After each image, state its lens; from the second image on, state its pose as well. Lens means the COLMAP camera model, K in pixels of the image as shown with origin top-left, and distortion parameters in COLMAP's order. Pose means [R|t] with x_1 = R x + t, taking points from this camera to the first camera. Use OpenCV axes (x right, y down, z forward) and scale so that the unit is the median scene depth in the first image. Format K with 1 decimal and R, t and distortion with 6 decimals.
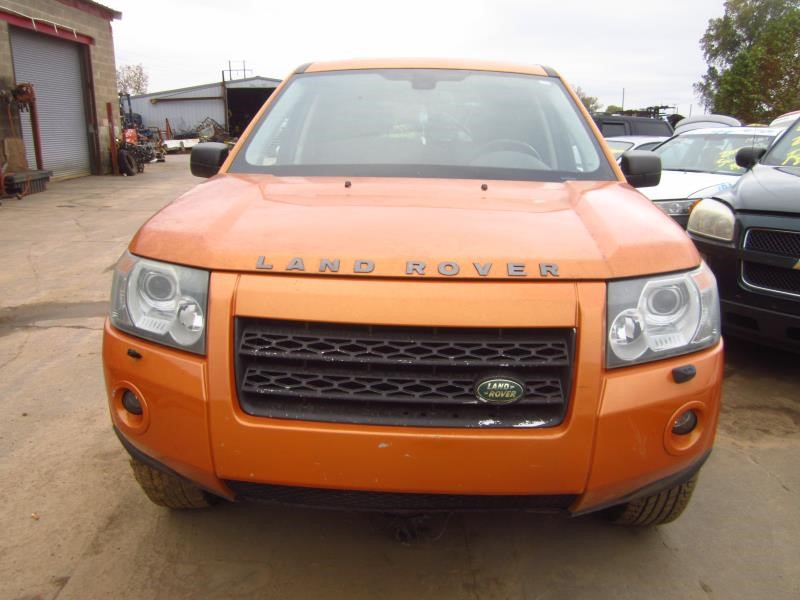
lens RADIAL K [[658.6, 0, 400.0], [0, 658.6, 300.0], [0, 0, 1]] dist [-0.052339, 0.016637]
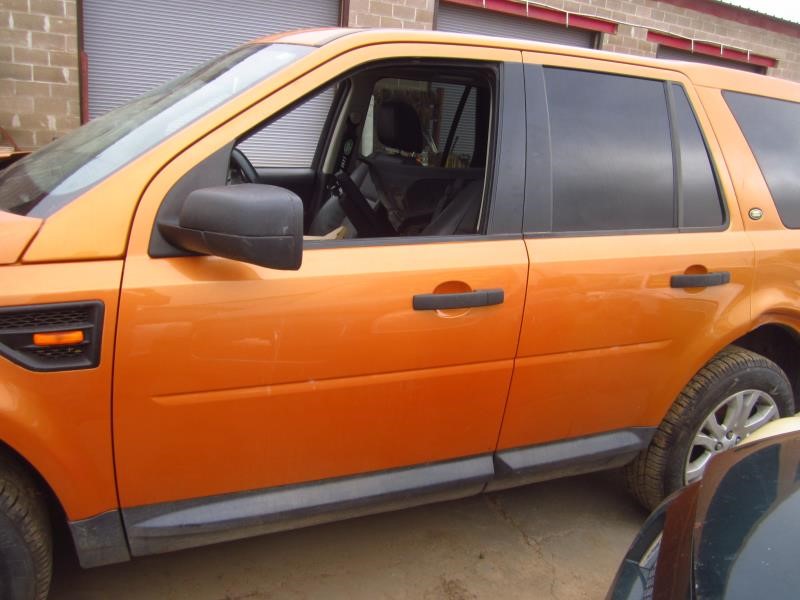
lens RADIAL K [[658.6, 0, 400.0], [0, 658.6, 300.0], [0, 0, 1]] dist [-0.052339, 0.016637]
pose [[0.465176, 0.269589, -0.843168, 0.798294], [-0.305157, 0.942949, 0.133138, -0.242384], [0.830958, 0.195366, 0.520905, 0.835923]]
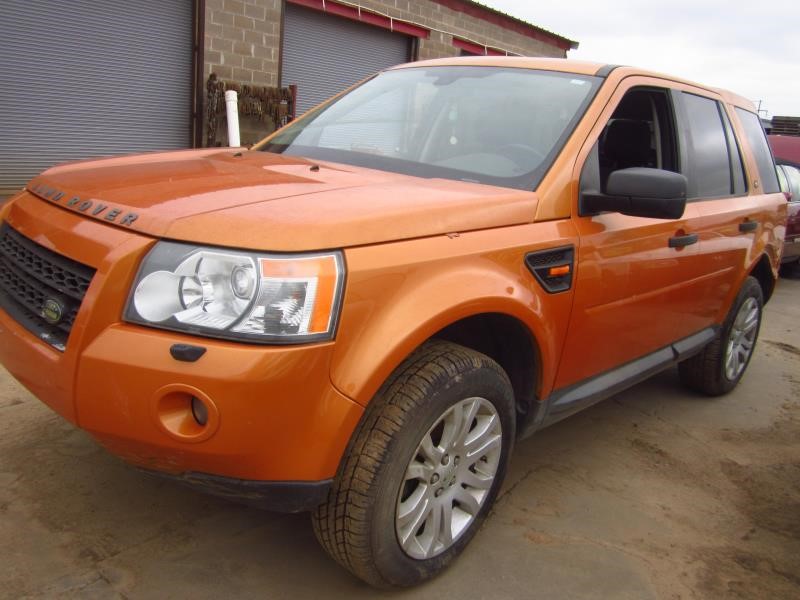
lens RADIAL K [[658.6, 0, 400.0], [0, 658.6, 300.0], [0, 0, 1]] dist [-0.052339, 0.016637]
pose [[0.754862, 0.221185, -0.617463, 0.614893], [-0.250708, 0.967237, 0.039982, -0.035662], [0.606077, 0.124622, 0.785583, 0.227680]]
